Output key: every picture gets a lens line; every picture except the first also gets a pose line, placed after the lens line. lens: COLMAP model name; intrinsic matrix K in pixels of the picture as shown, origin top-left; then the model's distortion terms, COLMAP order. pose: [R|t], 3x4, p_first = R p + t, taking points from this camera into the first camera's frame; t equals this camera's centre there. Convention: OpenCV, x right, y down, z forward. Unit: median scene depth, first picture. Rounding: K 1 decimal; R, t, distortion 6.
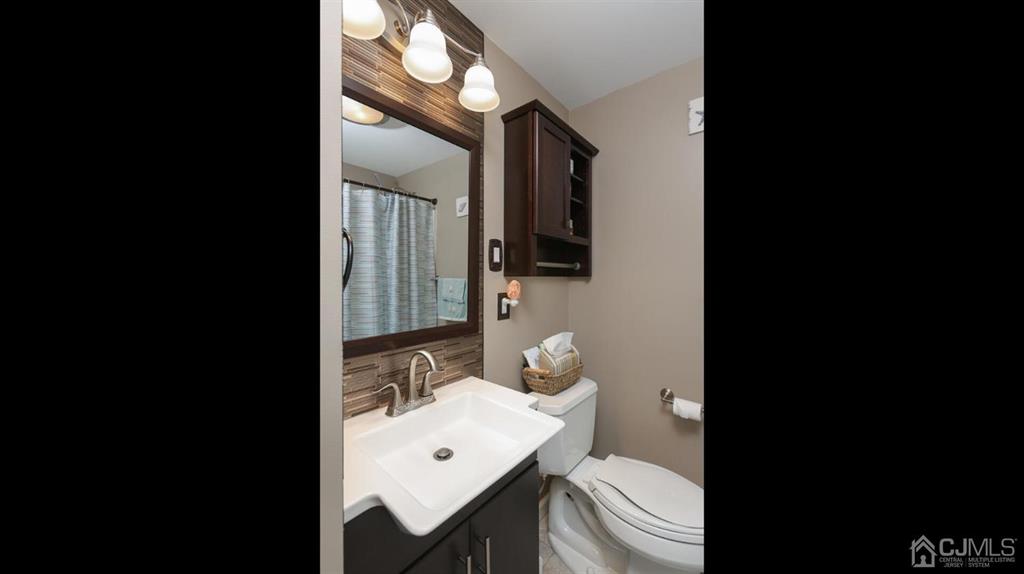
lens RADIAL K [[293.6, 0, 497.3], [0, 293.6, 280.7], [0, 0, 1]] dist [0.000087, 0.000012]
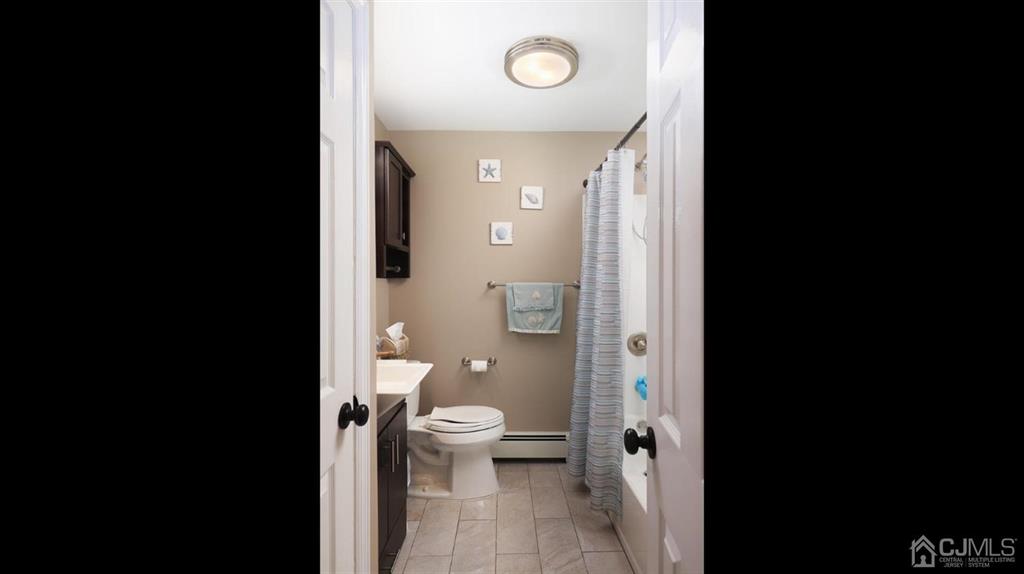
lens RADIAL K [[496.3, 0, 512.0], [0, 496.3, 287.0], [0, 0, 1]] dist [0.001640, 0.000564]
pose [[0.731748, -0.003494, 0.681566, -0.862039], [-0.001177, 0.999979, 0.006391, 0.009572], [-0.681574, -0.005479, 0.731729, -0.875166]]
